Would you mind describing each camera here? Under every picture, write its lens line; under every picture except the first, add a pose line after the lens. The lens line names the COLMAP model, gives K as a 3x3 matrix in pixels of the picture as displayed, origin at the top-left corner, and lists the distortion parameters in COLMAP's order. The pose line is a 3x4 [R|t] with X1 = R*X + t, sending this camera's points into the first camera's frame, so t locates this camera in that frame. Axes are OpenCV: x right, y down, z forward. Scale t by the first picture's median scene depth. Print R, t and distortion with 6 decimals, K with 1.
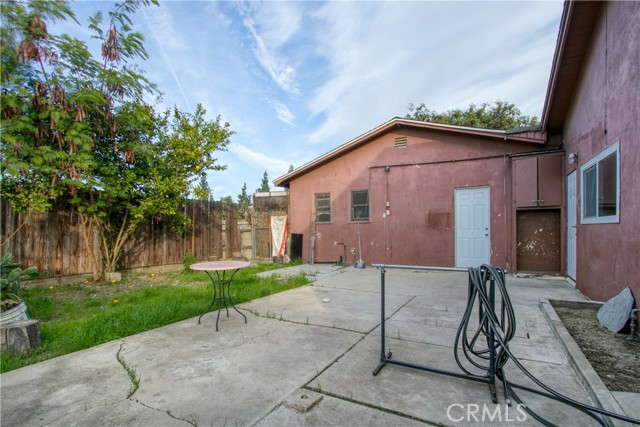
lens RADIAL K [[316.6, 0, 317.2], [0, 316.6, 229.3], [0, 0, 1]] dist [-0.001338, -0.000155]
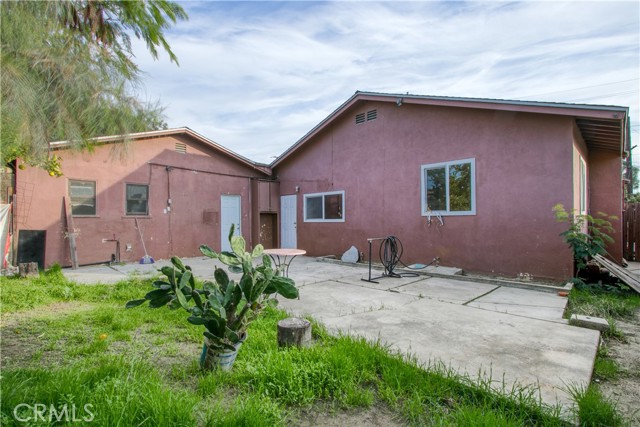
lens RADIAL K [[297.1, 0, 319.9], [0, 297.1, 216.9], [0, 0, 1]] dist [-0.017421, 0.003049]
pose [[0.266546, 0.028117, 0.963412, -0.647696], [-0.000816, 0.999581, -0.028947, 0.003167], [-0.963822, 0.006929, 0.266457, 0.248103]]
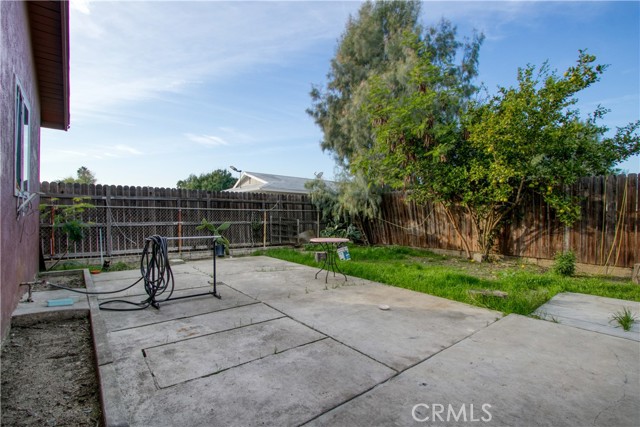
lens RADIAL K [[297.1, 0, 316.3], [0, 297.1, 214.2], [0, 0, 1]] dist [-0.017421, 0.003049]
pose [[-0.367114, 0.004391, -0.930166, 0.486398], [-0.009847, 0.999914, 0.008606, -0.011230], [0.930124, 0.012319, -0.367039, 0.679650]]
